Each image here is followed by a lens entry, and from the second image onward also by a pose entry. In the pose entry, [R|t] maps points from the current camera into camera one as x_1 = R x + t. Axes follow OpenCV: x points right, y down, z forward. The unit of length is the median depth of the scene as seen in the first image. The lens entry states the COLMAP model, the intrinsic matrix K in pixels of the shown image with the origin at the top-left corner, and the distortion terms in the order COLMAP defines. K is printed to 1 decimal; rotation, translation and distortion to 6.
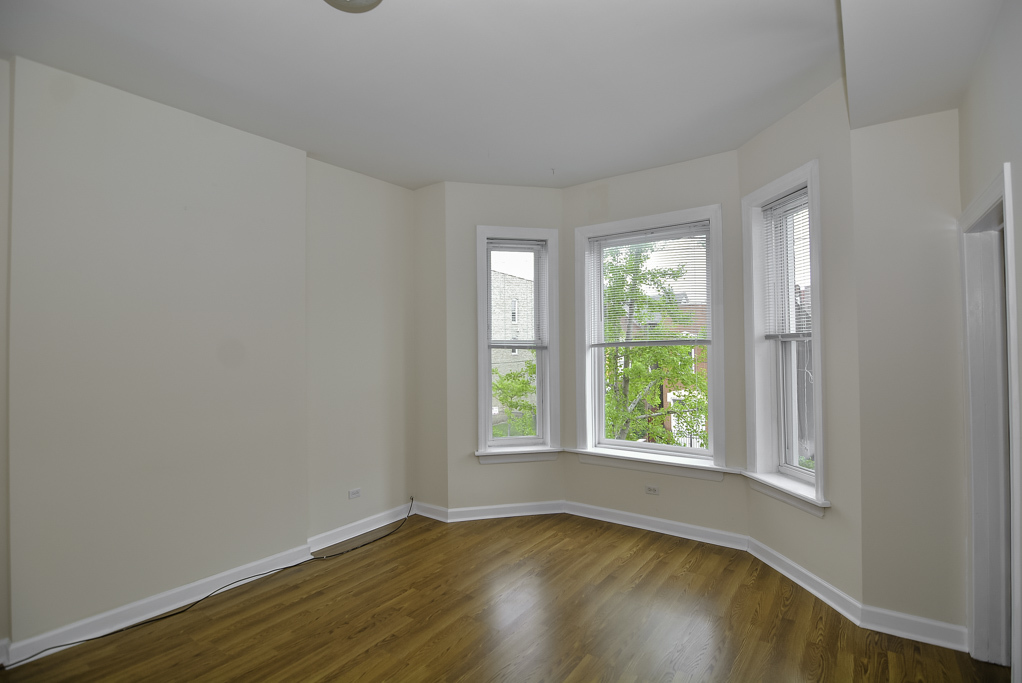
lens RADIAL K [[491.7, 0, 503.3], [0, 491.7, 343.3], [0, 0, 1]] dist [-0.027570, -0.000108]
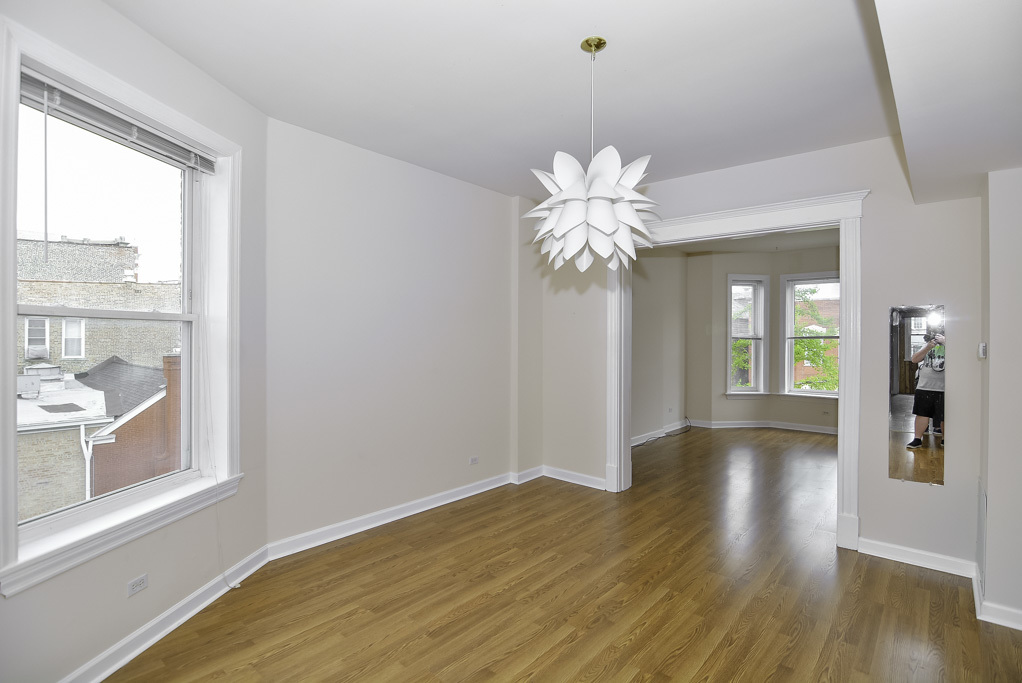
lens RADIAL K [[491.7, 0, 503.3], [0, 491.7, 343.3], [0, 0, 1]] dist [-0.027570, -0.000108]
pose [[0.991604, 0.017352, -0.128144, -0.096611], [-0.013775, 0.999492, 0.028749, -0.002004], [0.128578, -0.026743, 0.991339, -0.142501]]
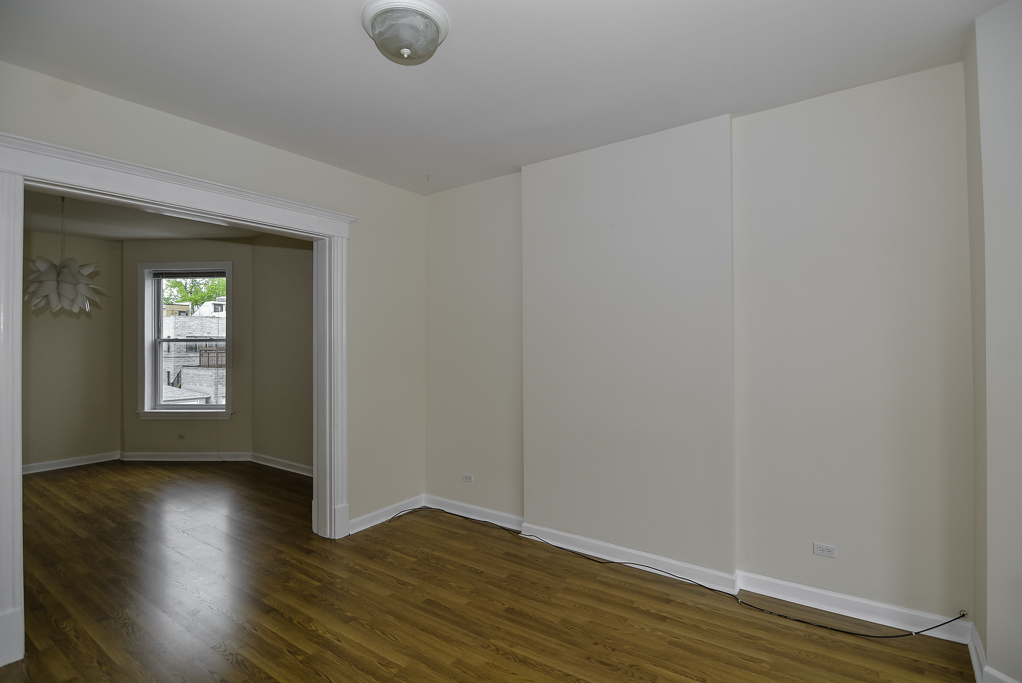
lens RADIAL K [[491.7, 0, 503.3], [0, 491.7, 343.3], [0, 0, 1]] dist [-0.027570, -0.000108]
pose [[-0.007700, 0.000224, -0.999970, 0.614398], [0.016936, 0.999857, 0.000093, 0.011881], [0.999827, -0.016934, -0.007702, 0.879295]]
